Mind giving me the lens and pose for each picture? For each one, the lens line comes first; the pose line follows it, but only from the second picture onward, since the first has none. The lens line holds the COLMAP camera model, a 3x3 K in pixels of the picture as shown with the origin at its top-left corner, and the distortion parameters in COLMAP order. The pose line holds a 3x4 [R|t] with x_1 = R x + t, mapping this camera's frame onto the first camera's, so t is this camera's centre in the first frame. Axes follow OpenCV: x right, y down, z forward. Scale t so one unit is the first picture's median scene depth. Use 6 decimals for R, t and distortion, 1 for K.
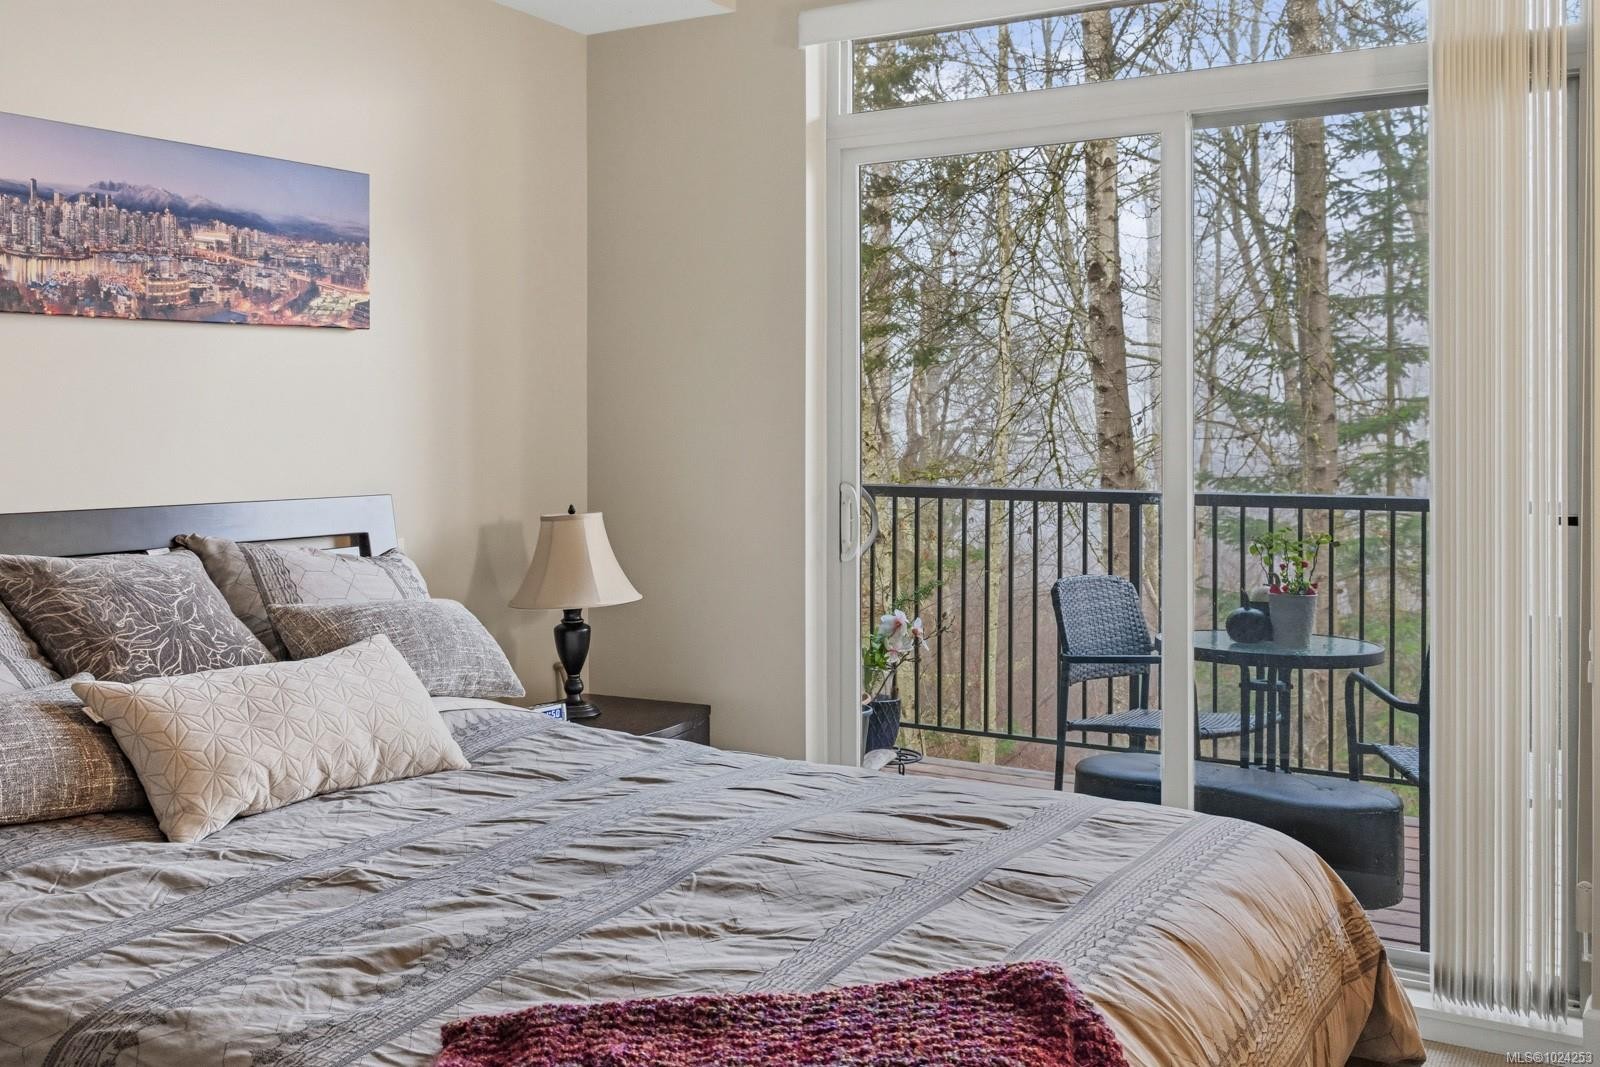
lens RADIAL K [[1504.7, 0, 799.0], [0, 1504.7, 427.6], [0, 0, 1]] dist [-0.000573, -0.007318]
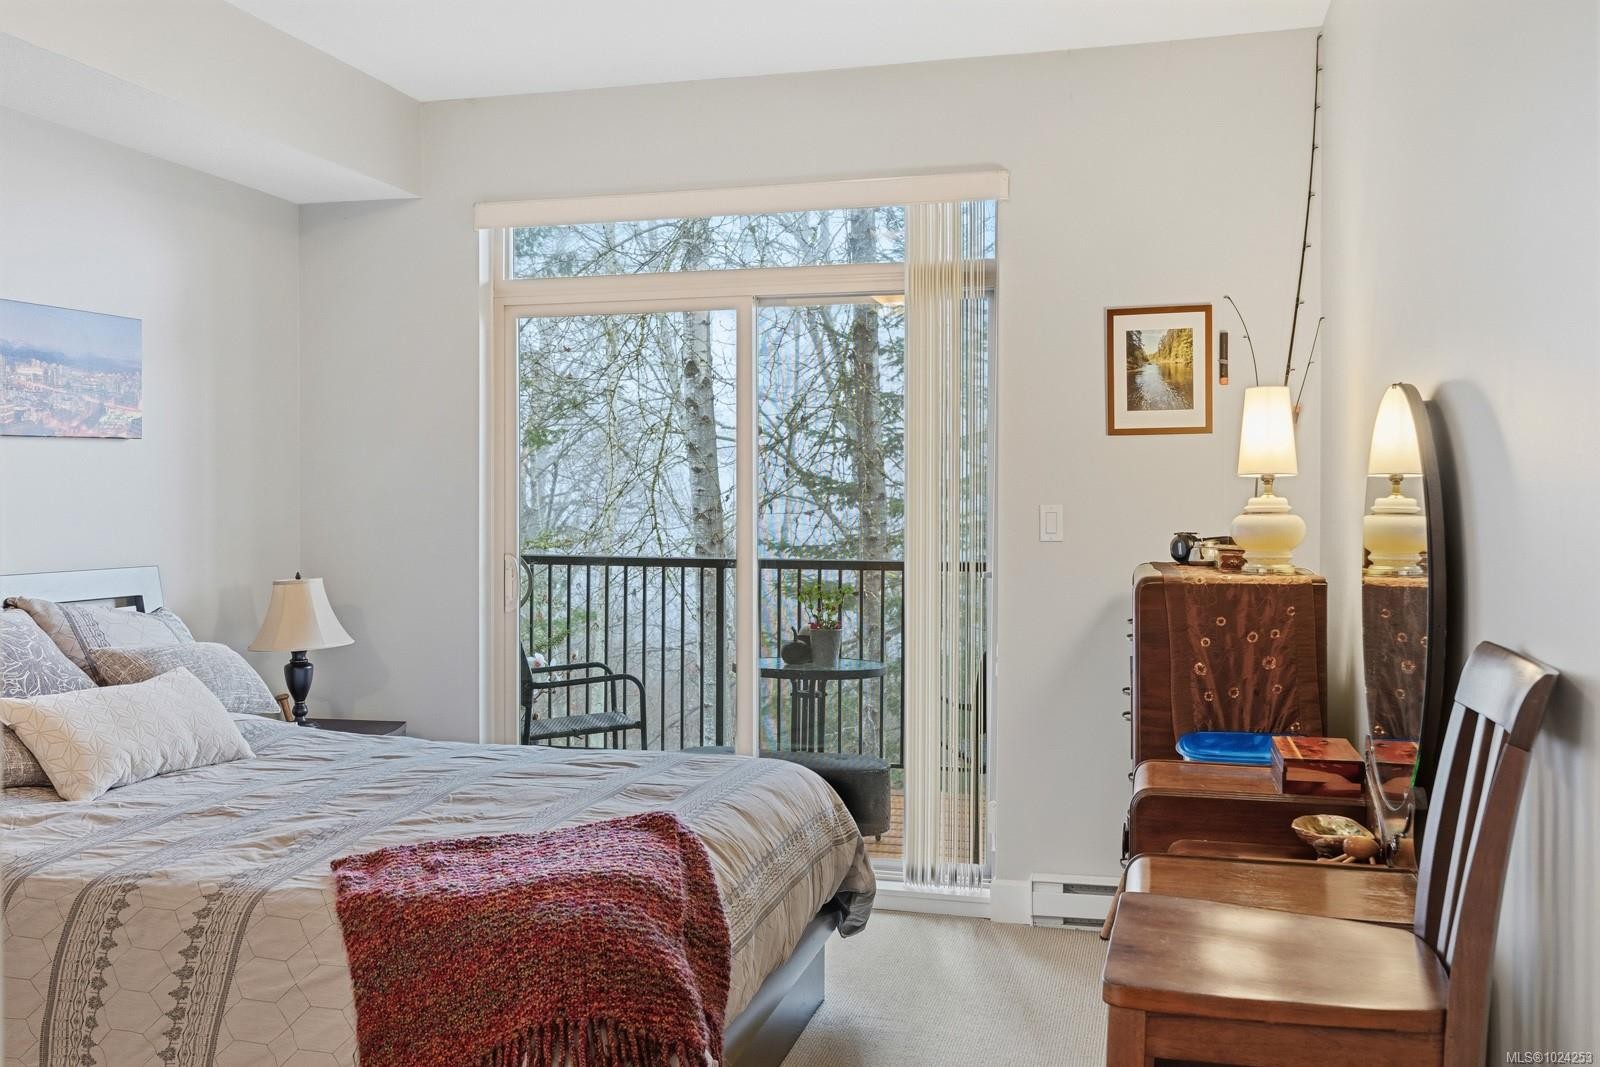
lens RADIAL K [[1431.5, 0, 795.1], [0, 1431.5, 512.3], [0, 0, 1]] dist [0.004599, 0.003737]
pose [[0.964458, -0.000337, 0.264235, -0.068656], [-0.002289, 0.999951, 0.009629, -0.015144], [-0.264225, -0.009892, 0.964410, -0.346235]]
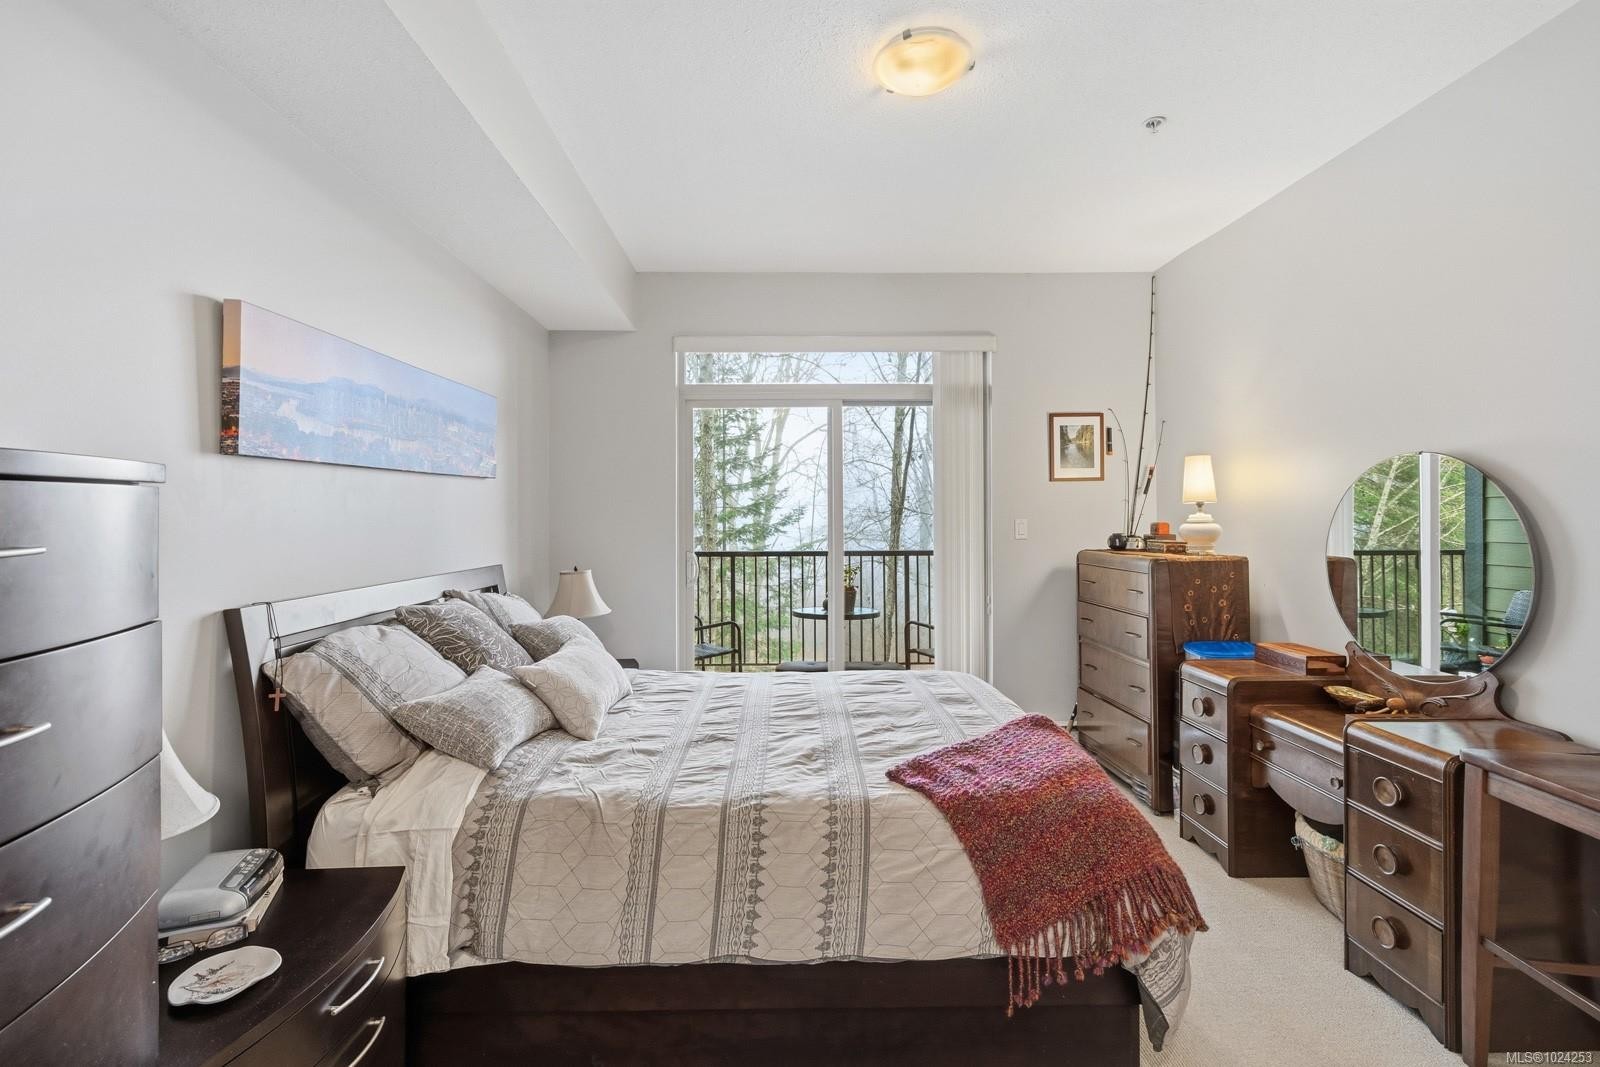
lens RADIAL K [[727.9, 0, 797.9], [0, 727.9, 509.2], [0, 0, 1]] dist [0.000100, 0.000233]
pose [[0.850449, 0.002996, 0.526049, -0.448680], [0.003653, 0.999926, -0.011601, -0.014056], [-0.526044, 0.011788, 0.850375, 0.011708]]
